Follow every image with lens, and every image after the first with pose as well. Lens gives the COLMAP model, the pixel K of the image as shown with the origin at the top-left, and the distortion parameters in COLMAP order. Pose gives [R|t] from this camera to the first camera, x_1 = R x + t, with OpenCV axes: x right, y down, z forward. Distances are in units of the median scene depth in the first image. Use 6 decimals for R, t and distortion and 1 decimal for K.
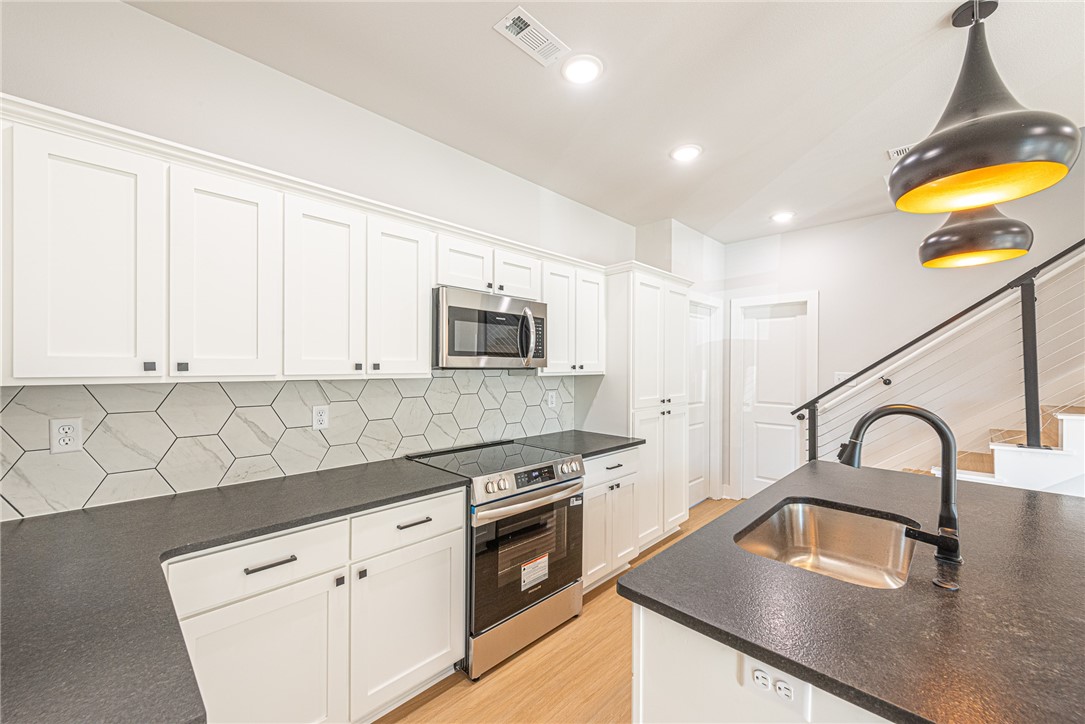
lens RADIAL K [[426.5, 0, 546.6], [0, 426.5, 367.0], [0, 0, 1]] dist [0.009070, -0.000100]
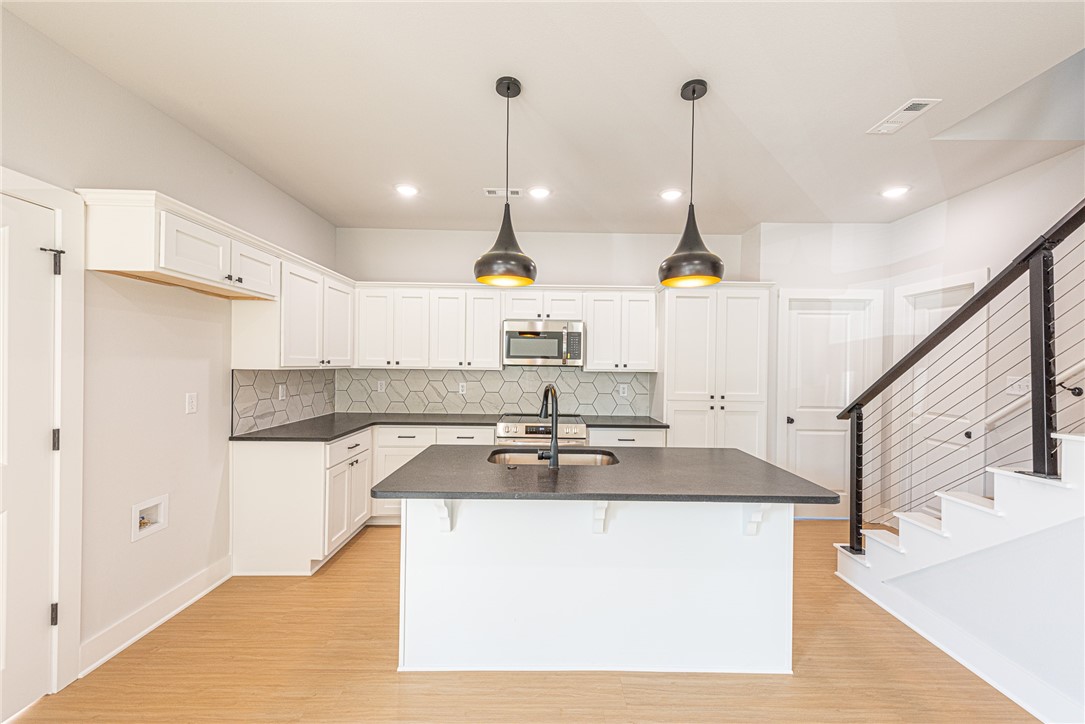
lens RADIAL K [[426.5, 0, 546.6], [0, 426.5, 367.0], [0, 0, 1]] dist [0.009070, -0.000100]
pose [[0.700759, 0.009558, -0.713334, 1.031435], [-0.011686, 0.999930, 0.001919, 0.004858], [0.713302, 0.006991, 0.700822, -0.135728]]
